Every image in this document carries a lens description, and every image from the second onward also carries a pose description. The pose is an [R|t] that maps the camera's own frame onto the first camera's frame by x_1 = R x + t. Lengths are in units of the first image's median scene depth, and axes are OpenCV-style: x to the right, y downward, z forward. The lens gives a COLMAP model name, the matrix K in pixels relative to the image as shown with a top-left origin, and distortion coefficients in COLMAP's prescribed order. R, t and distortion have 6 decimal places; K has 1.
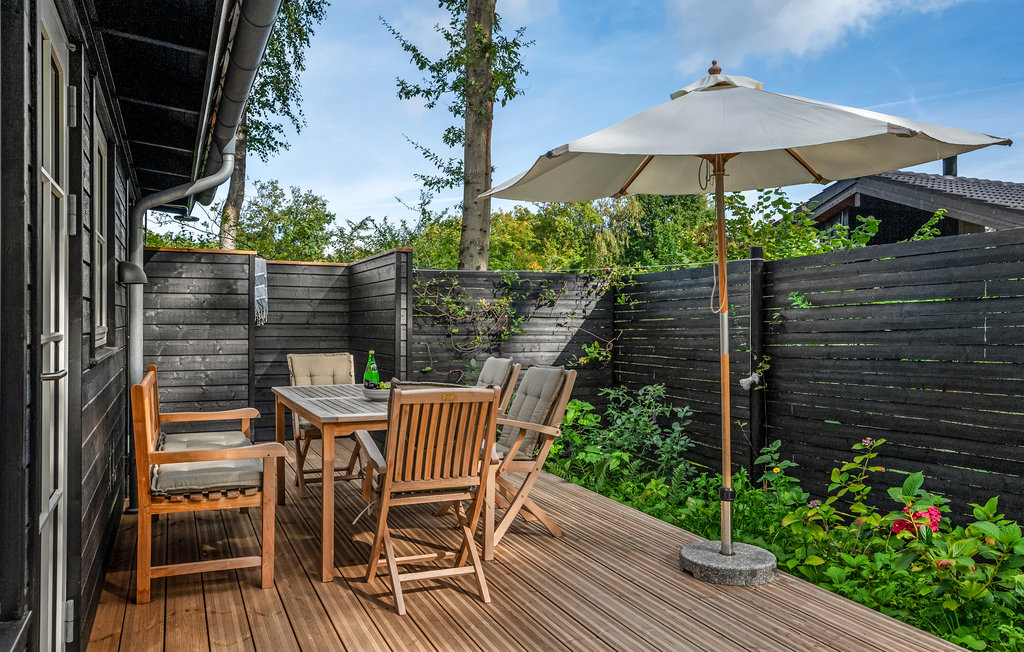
lens RADIAL K [[791.1, 0, 512.0], [0, 791.1, 326.0], [0, 0, 1]] dist [-0.002149, -0.000709]
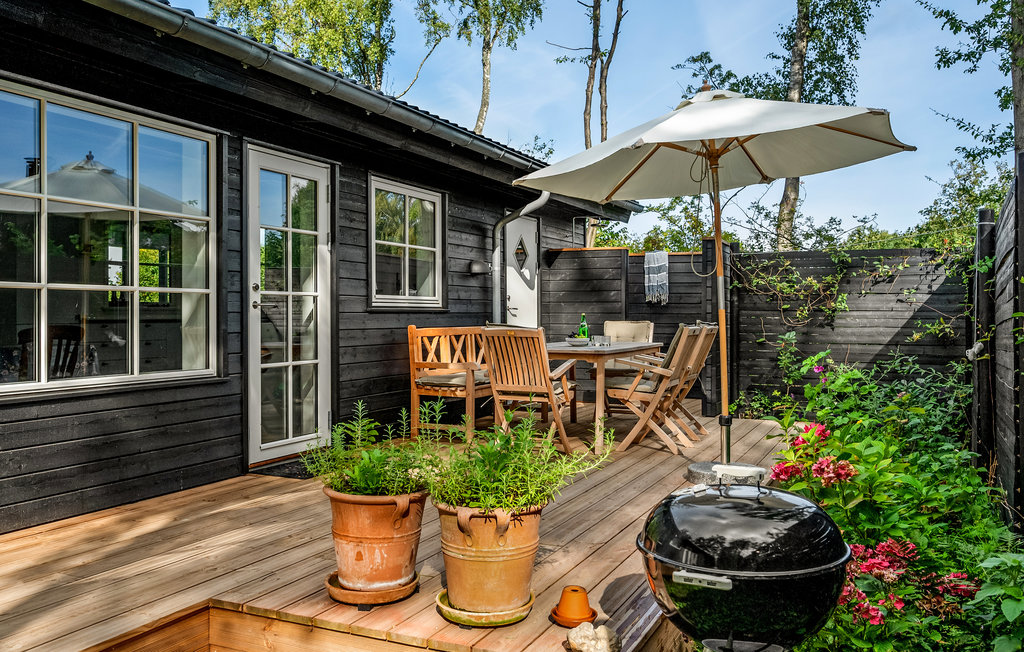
lens RADIAL K [[832.1, 0, 512.0], [0, 832.1, 326.0], [0, 0, 1]] dist [0.009353, 0.006096]
pose [[0.664028, 0.008429, -0.747661, 0.271915], [-0.006929, 0.999963, 0.005120, 0.014866], [0.747676, 0.001781, 0.664061, -0.033056]]
